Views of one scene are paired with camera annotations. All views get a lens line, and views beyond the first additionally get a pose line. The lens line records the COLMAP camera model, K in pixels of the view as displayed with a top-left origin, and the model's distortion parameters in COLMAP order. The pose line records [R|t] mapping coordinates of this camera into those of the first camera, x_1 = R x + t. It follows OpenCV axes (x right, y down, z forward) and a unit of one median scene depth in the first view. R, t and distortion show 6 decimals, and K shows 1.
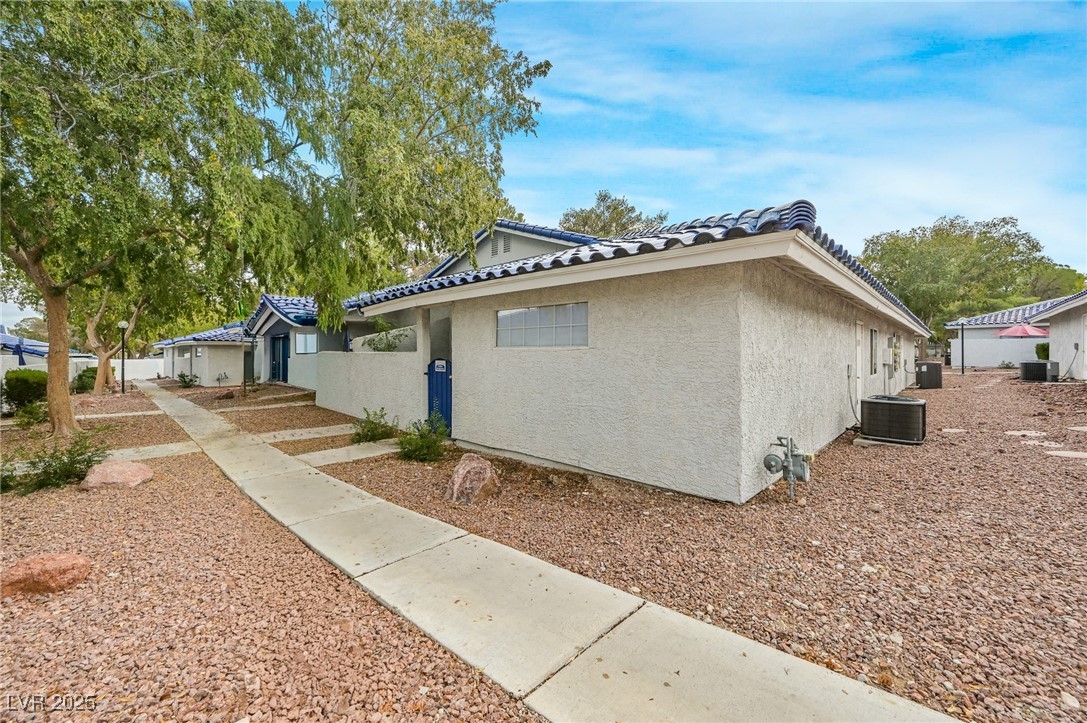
lens RADIAL K [[433.5, 0, 544.0], [0, 433.5, 358.2], [0, 0, 1]] dist [-0.001733, 0.000087]
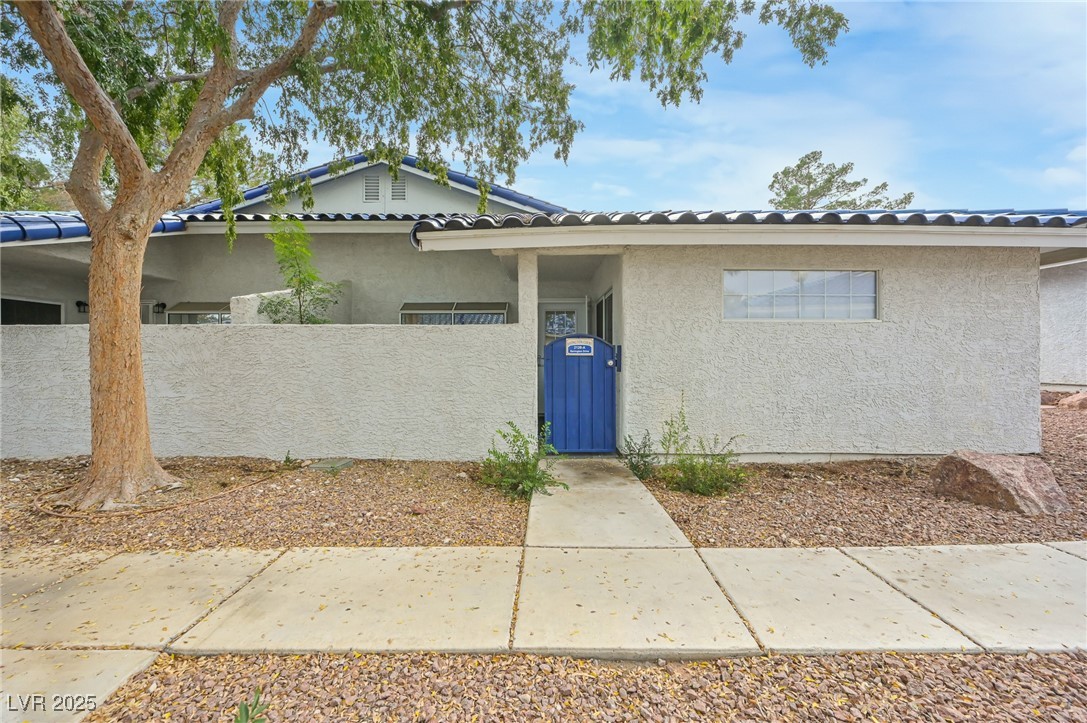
lens RADIAL K [[433.5, 0, 547.4], [0, 433.5, 355.2], [0, 0, 1]] dist [-0.001733, 0.000087]
pose [[0.713172, -0.017659, 0.700766, -1.095929], [0.006576, 0.999807, 0.018501, 0.027624], [-0.700958, -0.008586, 0.713151, 0.888945]]
